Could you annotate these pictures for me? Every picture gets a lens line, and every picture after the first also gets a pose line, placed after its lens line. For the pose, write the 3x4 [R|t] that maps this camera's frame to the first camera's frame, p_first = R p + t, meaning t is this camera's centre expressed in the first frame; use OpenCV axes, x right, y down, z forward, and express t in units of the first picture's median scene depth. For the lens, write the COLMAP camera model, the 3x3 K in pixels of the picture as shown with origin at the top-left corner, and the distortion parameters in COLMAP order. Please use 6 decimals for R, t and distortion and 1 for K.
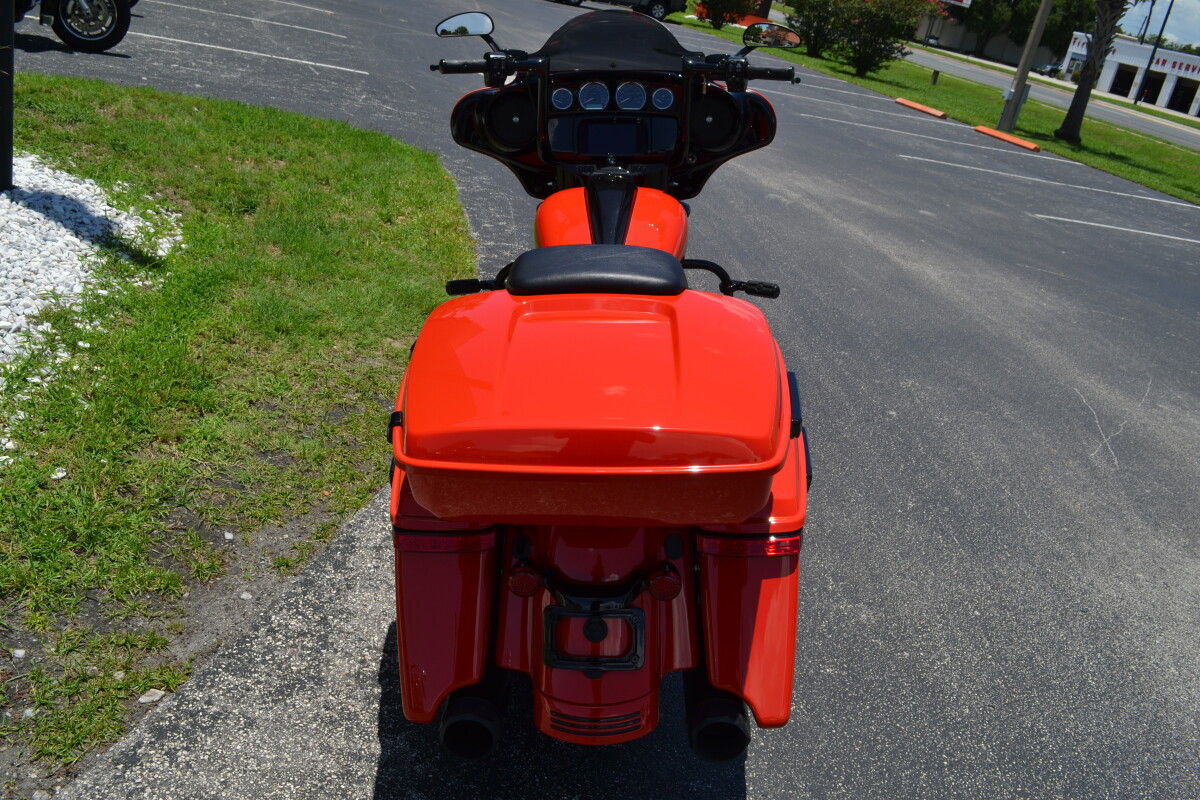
lens RADIAL K [[1015.5, 0, 600.0], [0, 1015.5, 400.0], [0, 0, 1]] dist [-0.076125, 0.010680]
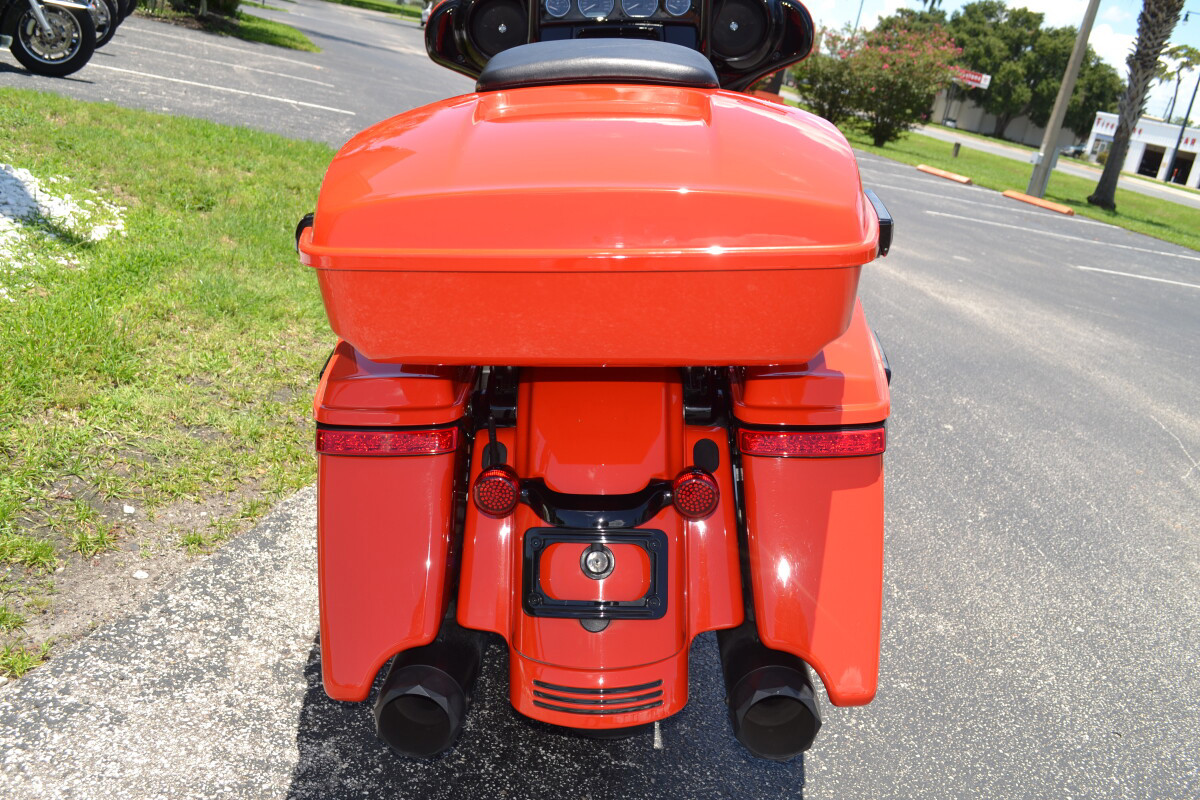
lens RADIAL K [[1075.1, 0, 600.0], [0, 1075.1, 400.0], [0, 0, 1]] dist [-0.072266, 0.015975]
pose [[0.999987, -0.002046, -0.004630, 0.000377], [0.001593, 0.995404, -0.095754, 0.064383], [0.004804, 0.095746, 0.995394, 0.085484]]
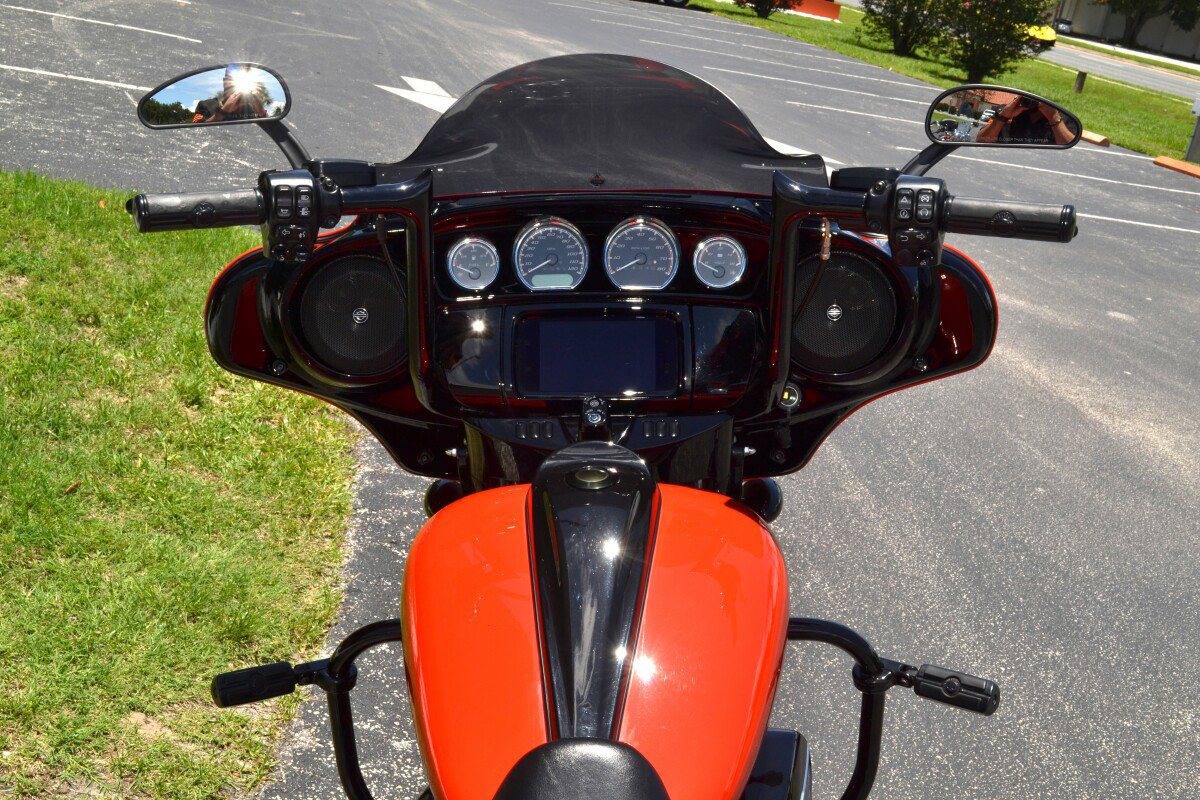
lens RADIAL K [[1433.7, 0, 600.0], [0, 1433.7, 400.0], [0, 0, 1]] dist [-0.037831, -0.006981]
pose [[0.999957, -0.009234, -0.000013, 0.007468], [0.009194, 0.995842, -0.090633, -0.108226], [0.000850, 0.090629, 0.995884, 0.241475]]
